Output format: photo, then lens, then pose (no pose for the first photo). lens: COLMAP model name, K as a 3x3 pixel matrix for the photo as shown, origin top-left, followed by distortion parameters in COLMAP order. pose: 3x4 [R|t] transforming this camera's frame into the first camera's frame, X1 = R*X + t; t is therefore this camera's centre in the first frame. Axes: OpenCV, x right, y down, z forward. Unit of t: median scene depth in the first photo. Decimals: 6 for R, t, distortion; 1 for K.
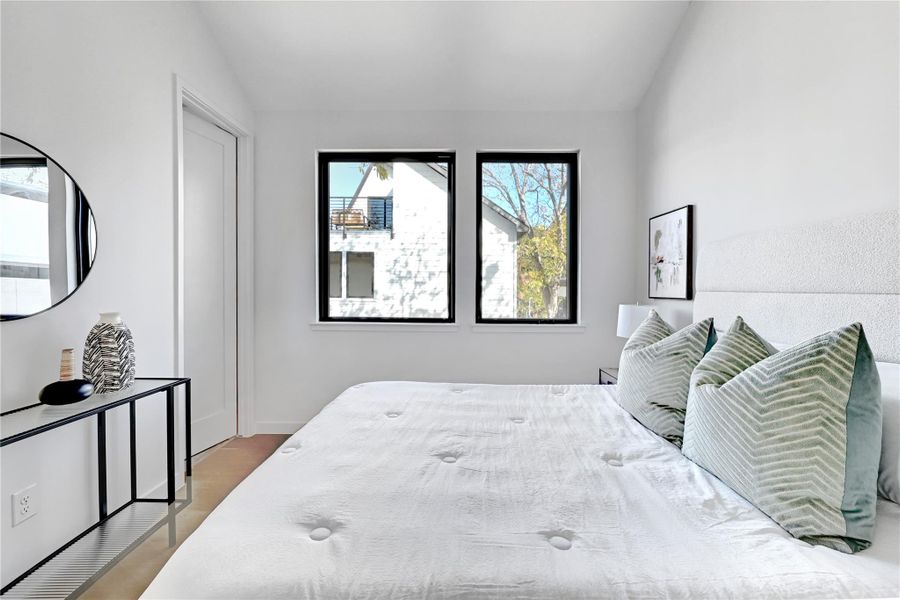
lens RADIAL K [[355.9, 0, 450.8], [0, 355.9, 292.2], [0, 0, 1]] dist [-0.004584, 0.001223]
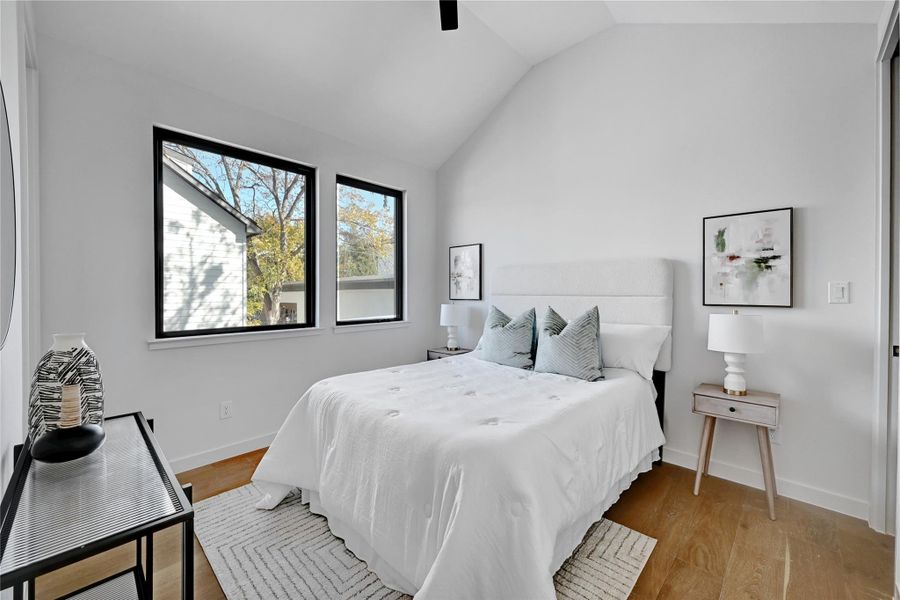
lens RADIAL K [[355.9, 0, 450.6], [0, 355.9, 299.3], [0, 0, 1]] dist [-0.004584, 0.001223]
pose [[0.680930, -0.019645, 0.732085, -0.187962], [0.014540, 0.999806, 0.013305, -0.002043], [-0.732204, 0.001585, 0.681084, -0.011532]]
